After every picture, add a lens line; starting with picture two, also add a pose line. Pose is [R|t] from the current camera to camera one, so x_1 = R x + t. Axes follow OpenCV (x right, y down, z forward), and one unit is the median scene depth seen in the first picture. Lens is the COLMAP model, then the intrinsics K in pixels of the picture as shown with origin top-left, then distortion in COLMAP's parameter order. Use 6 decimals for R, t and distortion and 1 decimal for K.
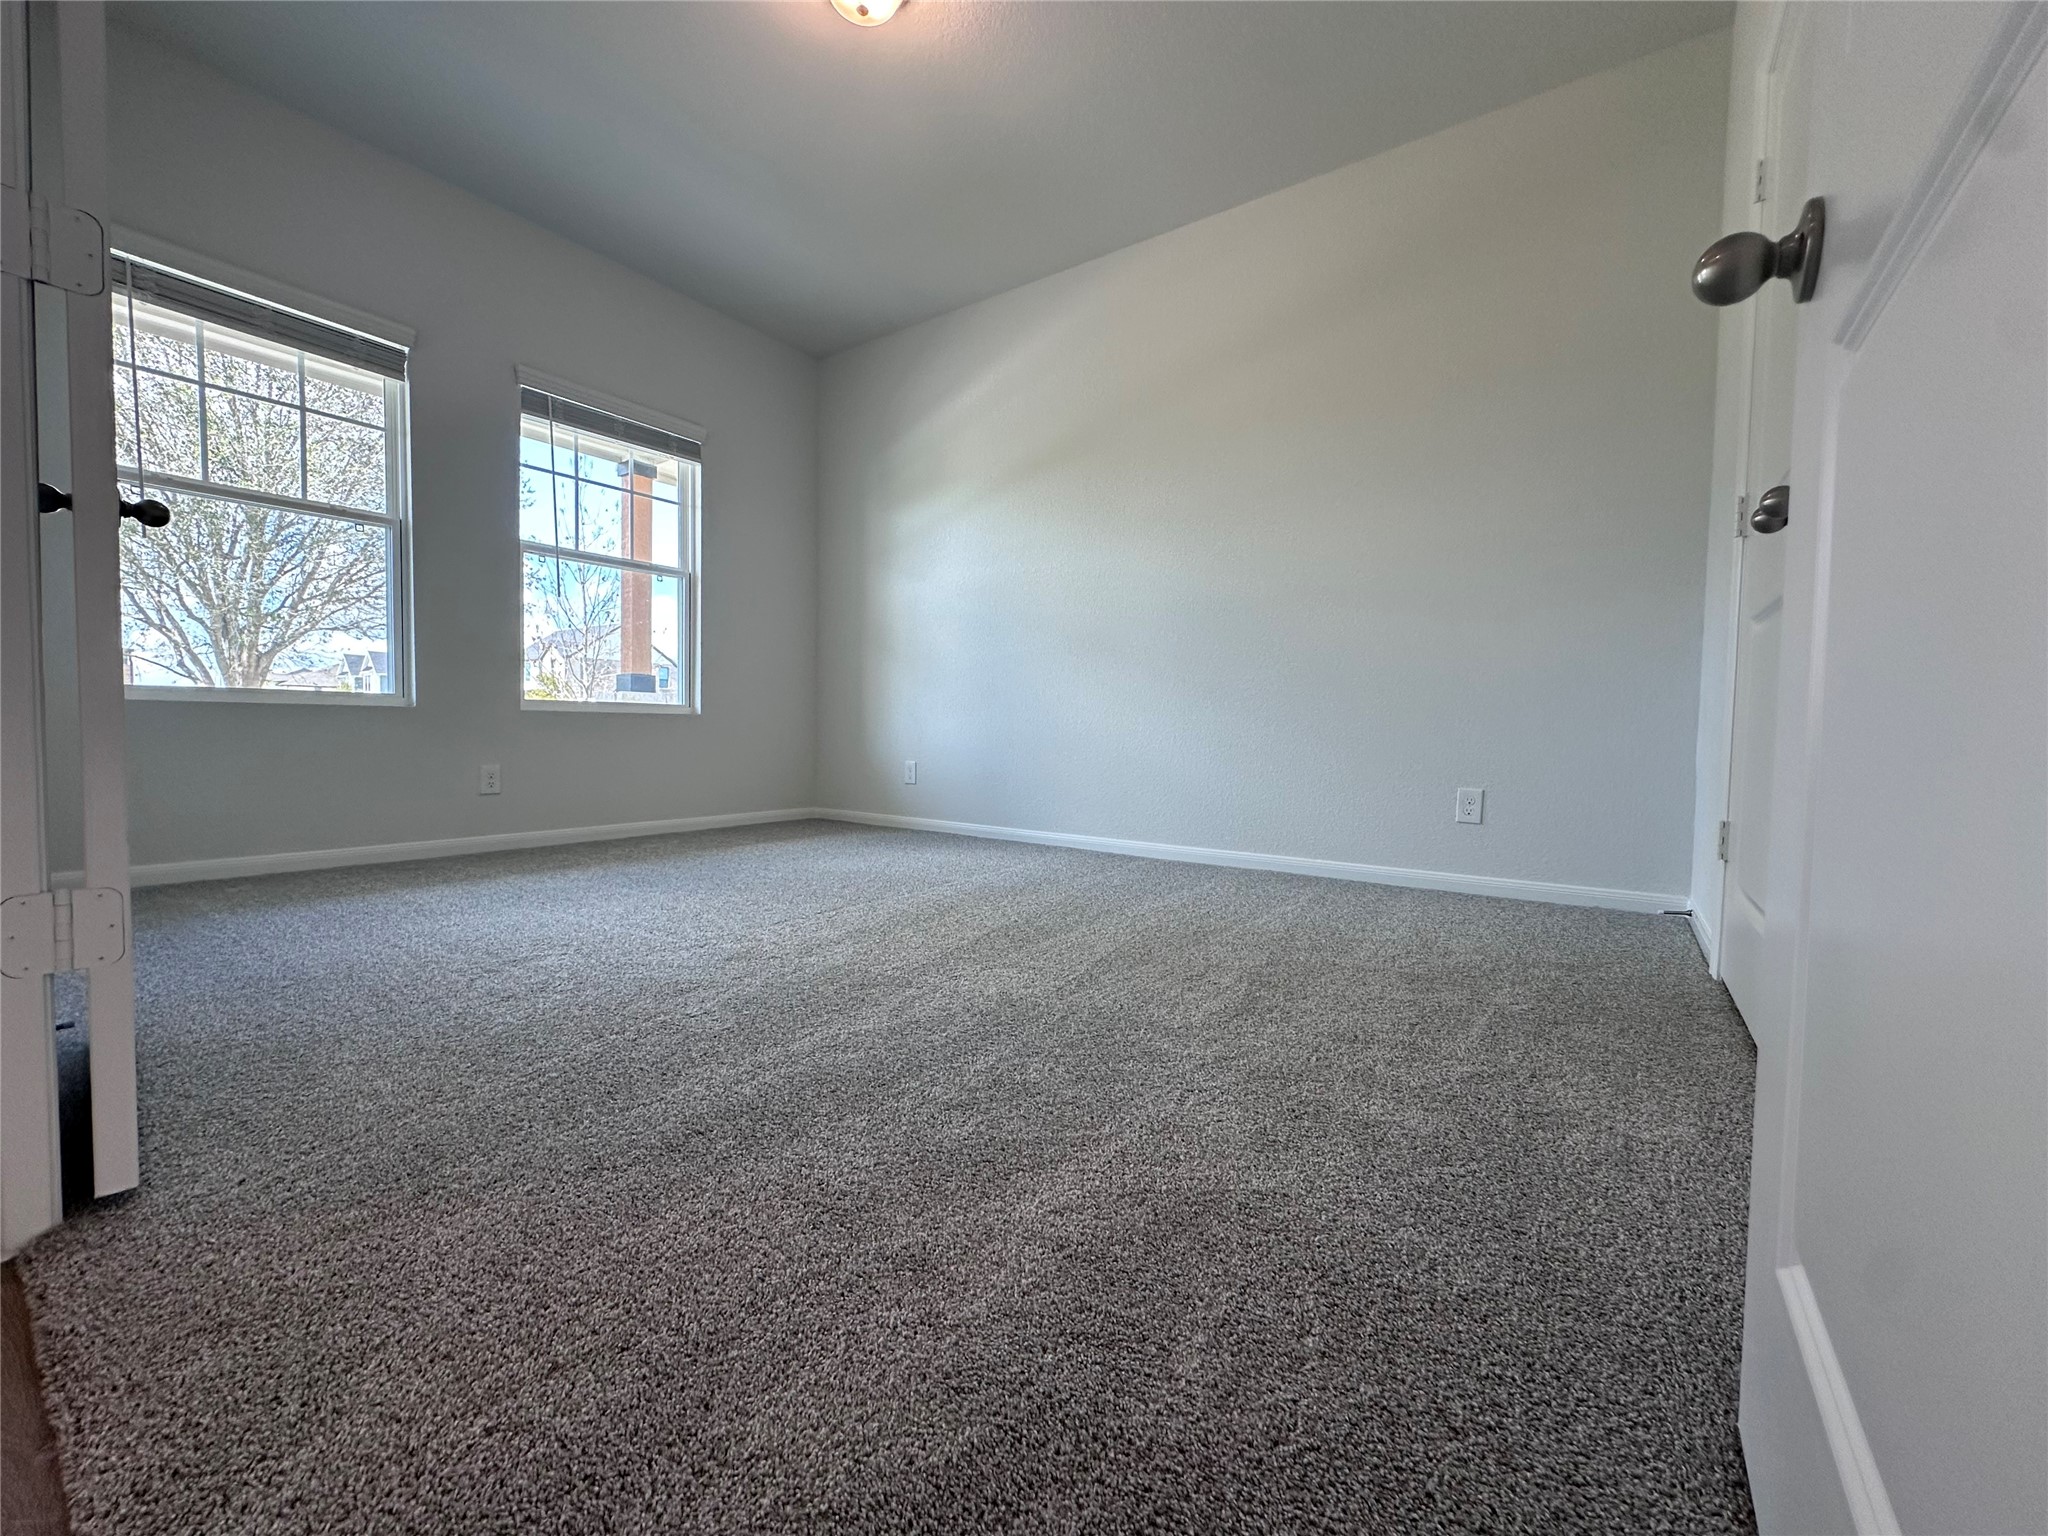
lens RADIAL K [[830.9, 0, 1024.0], [0, 830.9, 768.0], [0, 0, 1]] dist [0.001140, 0.000806]
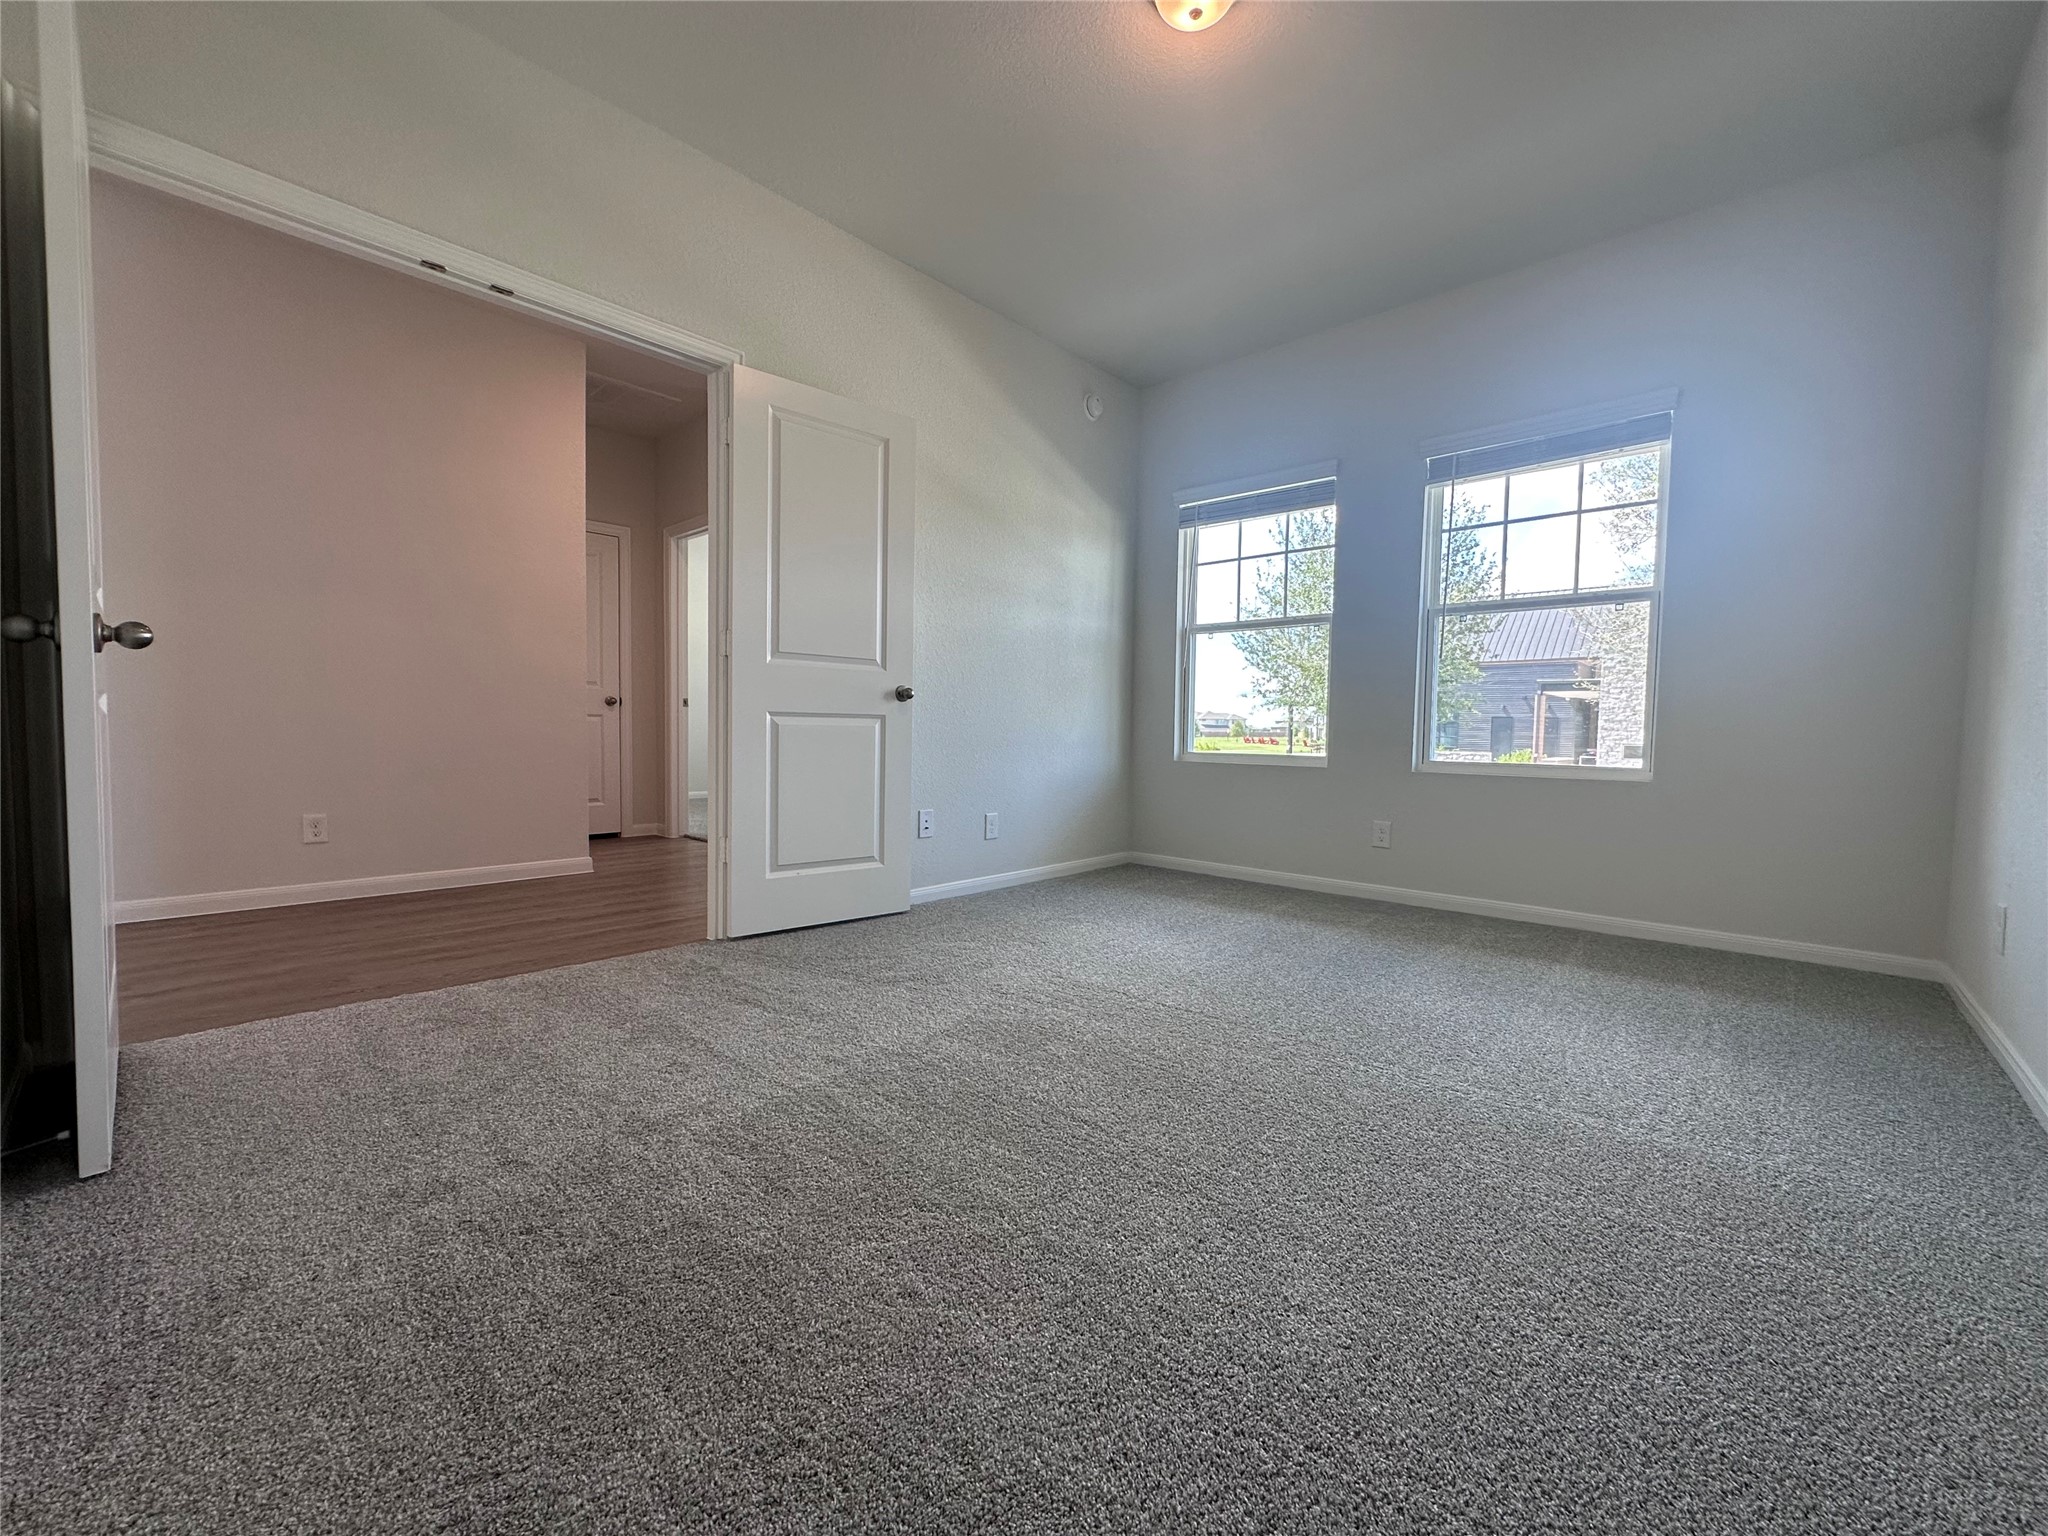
lens RADIAL K [[830.9, 0, 1024.0], [0, 830.9, 768.0], [0, 0, 1]] dist [0.001140, 0.000806]
pose [[-0.119266, -0.016305, -0.992729, 0.505832], [-0.102563, 0.994718, -0.004016, -0.022155], [0.987551, 0.101338, -0.120308, 0.705203]]
